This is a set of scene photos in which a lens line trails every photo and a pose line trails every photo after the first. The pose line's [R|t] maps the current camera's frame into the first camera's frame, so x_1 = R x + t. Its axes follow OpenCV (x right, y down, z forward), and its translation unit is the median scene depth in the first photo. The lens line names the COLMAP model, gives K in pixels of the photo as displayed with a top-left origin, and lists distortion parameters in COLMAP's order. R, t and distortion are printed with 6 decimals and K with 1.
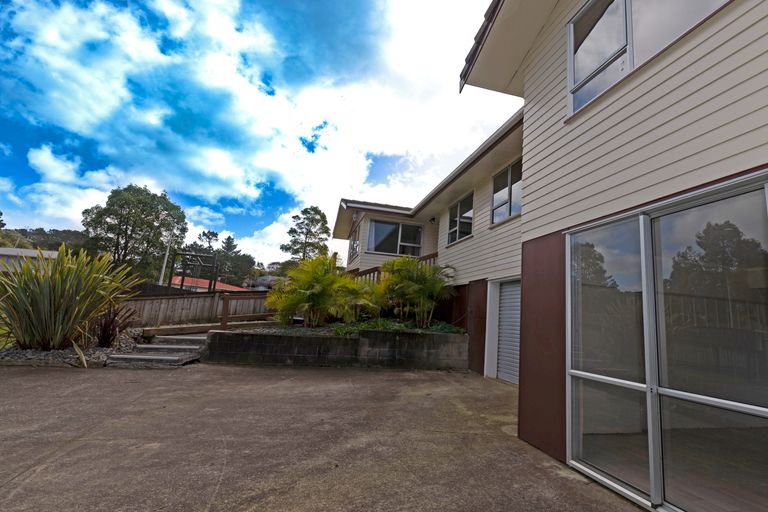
lens RADIAL K [[378.1, 0, 428.5], [0, 378.1, 252.6], [0, 0, 1]] dist [0.027412, -0.000312]
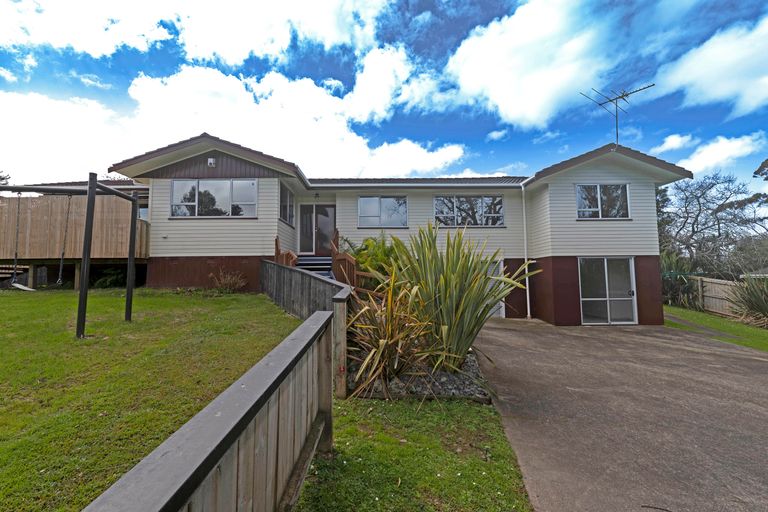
lens RADIAL K [[328.1, 0, 404.6], [0, 328.1, 262.5], [0, 0, 1]] dist [-0.000869, -0.003482]
pose [[0.310783, -0.010843, 0.950419, -1.077190], [-0.147350, 0.987296, 0.059447, 0.015307], [-0.938990, -0.158519, 0.305237, 0.605546]]
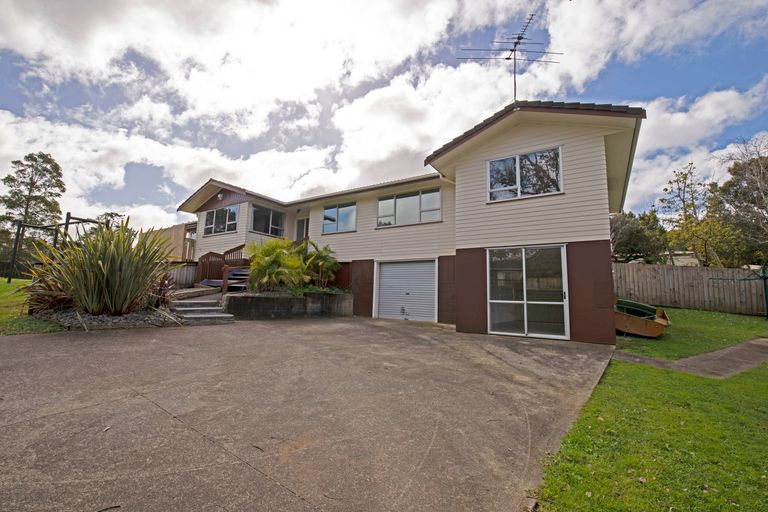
lens RADIAL K [[328.1, 0, 381.1], [0, 328.1, 255.9], [0, 0, 1]] dist [-0.000869, -0.003482]
pose [[0.788499, 0.037877, 0.613868, -0.624138], [-0.091649, 0.994194, 0.056377, -0.027189], [-0.608169, -0.100714, 0.787393, -0.128448]]
